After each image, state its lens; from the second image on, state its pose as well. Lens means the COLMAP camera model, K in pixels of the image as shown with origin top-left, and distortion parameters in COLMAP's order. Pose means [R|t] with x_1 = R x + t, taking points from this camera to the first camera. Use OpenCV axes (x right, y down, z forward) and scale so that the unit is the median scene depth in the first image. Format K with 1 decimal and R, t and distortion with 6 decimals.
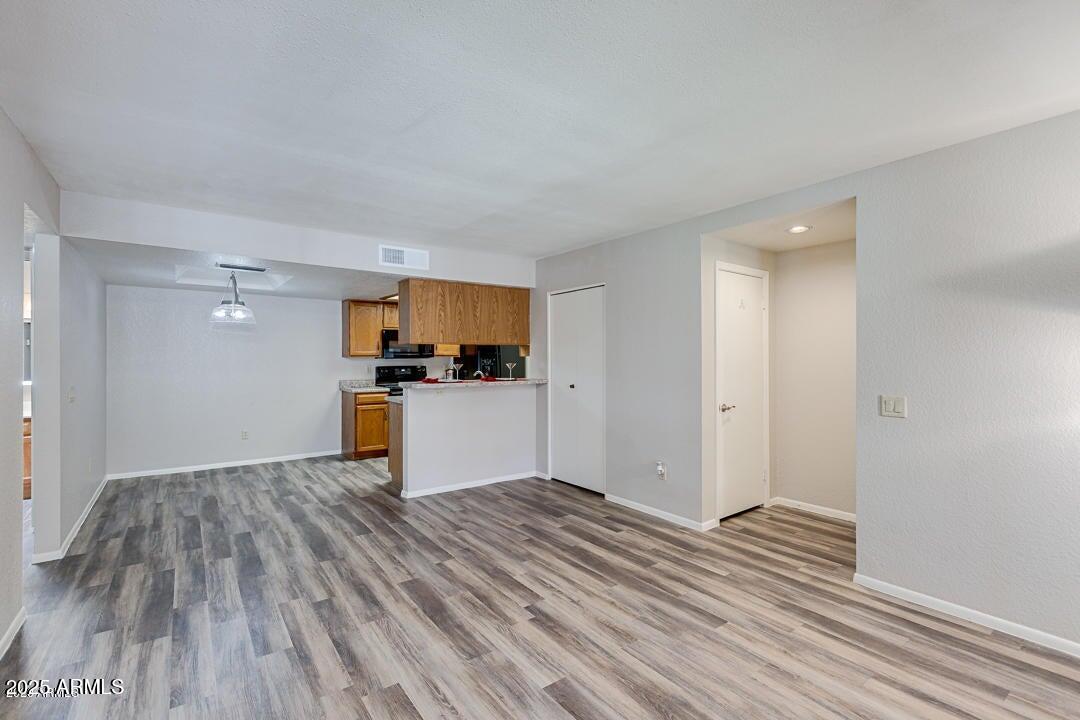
lens RADIAL K [[482.9, 0, 537.1], [0, 482.9, 358.8], [0, 0, 1]] dist [0.002259, 0.000232]
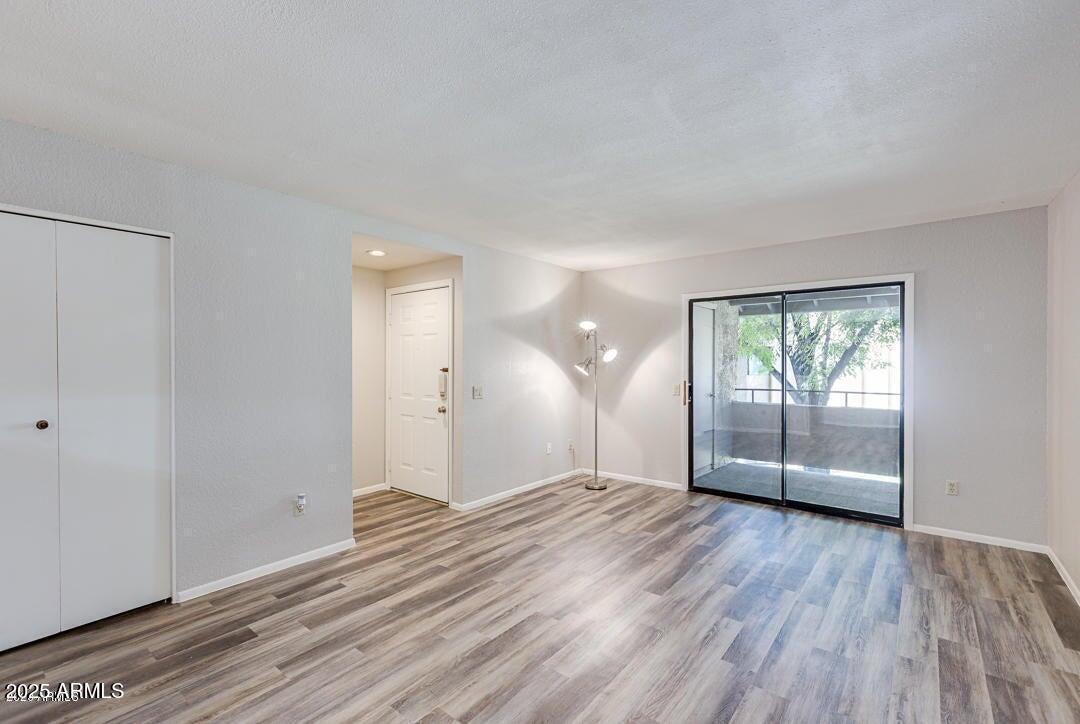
lens RADIAL K [[471.5, 0, 540.0], [0, 471.5, 362.0], [0, 0, 1]] dist [0.002831, 0.000266]
pose [[-0.249971, 0.001238, 0.968252, -0.754832], [0.001181, 0.999999, -0.000974, -0.002035], [-0.968253, 0.000900, -0.249972, 1.028112]]
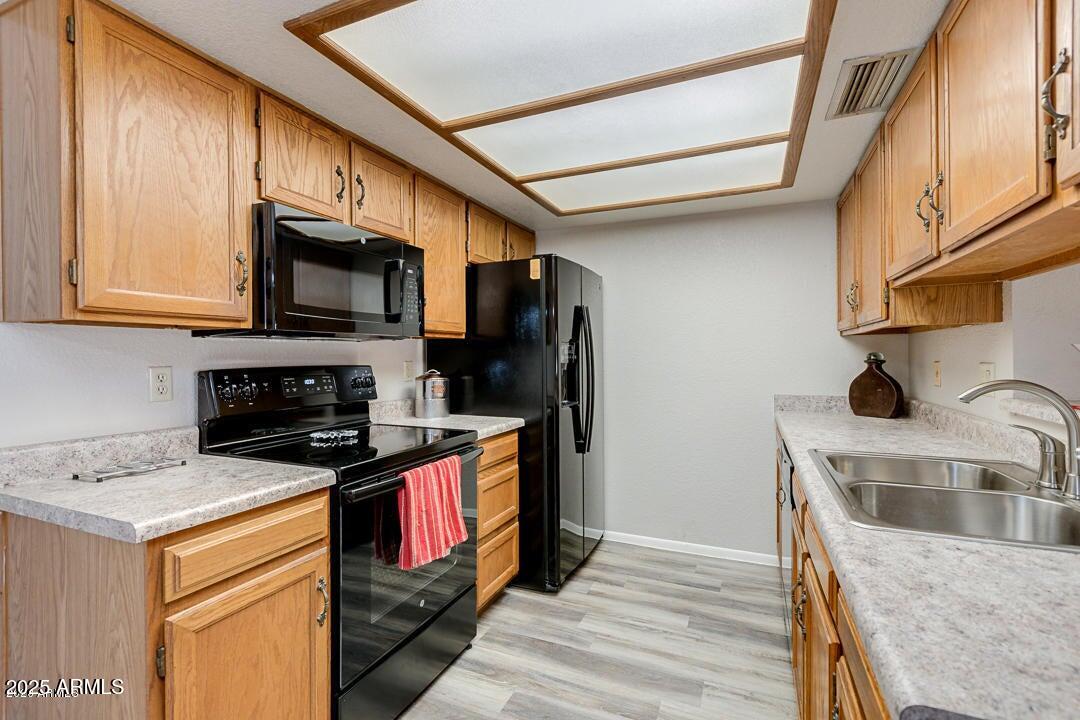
lens RADIAL K [[482.9, 0, 537.1], [0, 482.9, 358.8], [0, 0, 1]] dist [0.002259, 0.000232]
pose [[0.882668, -0.010402, 0.469883, -0.682759], [0.010156, 0.999944, 0.003058, 0.023345], [-0.469888, 0.002073, 0.882724, 1.538554]]
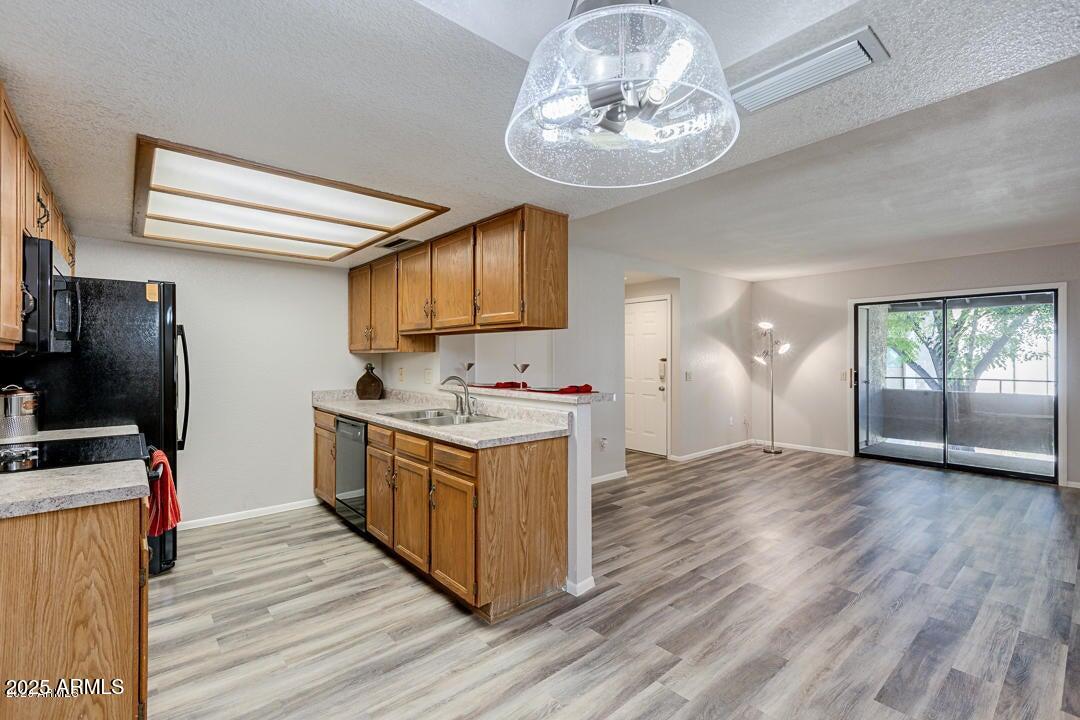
lens RADIAL K [[463.4, 0, 541.8], [0, 463.4, 353.9], [0, 0, 1]] dist [-0.000127, 0.000010]
pose [[-0.058819, 0.005052, 0.998256, -1.199402], [0.004449, 0.999979, -0.004798, 0.002018], [-0.998259, 0.004159, -0.058840, 1.560097]]
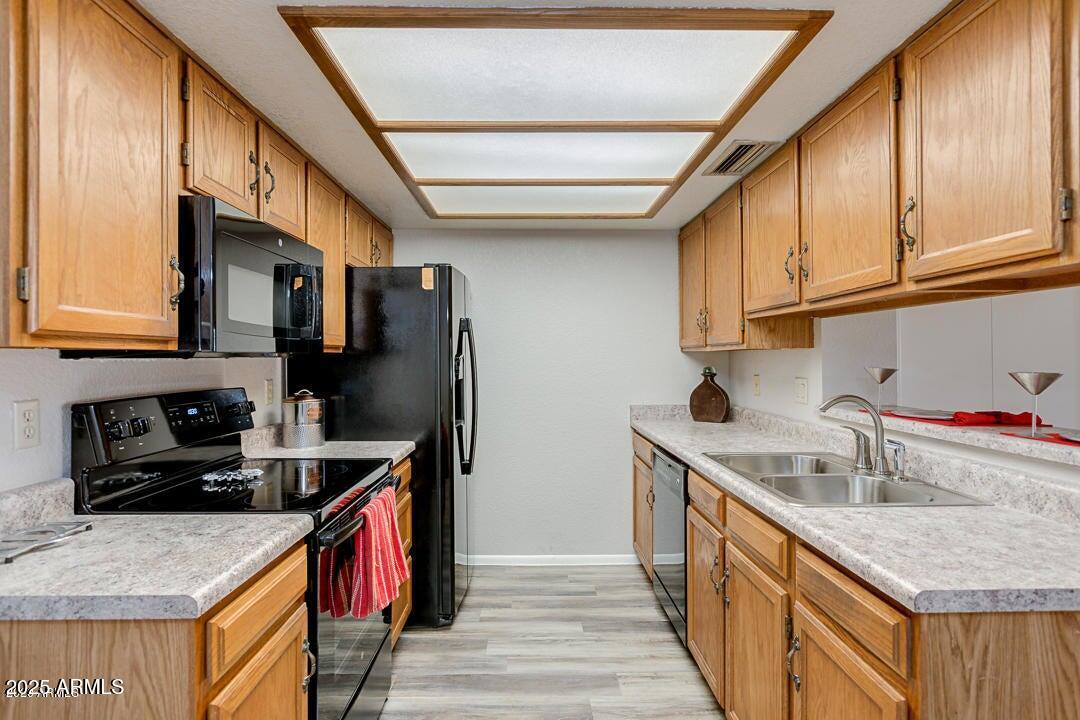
lens RADIAL K [[555.7, 0, 538.3], [0, 555.7, 357.1], [0, 0, 1]] dist [-0.001817, -0.000221]
pose [[0.605281, -0.002216, 0.796009, -0.871836], [0.008412, 0.999958, -0.003614, 0.002977], [-0.795968, 0.008883, 0.605274, 1.594832]]
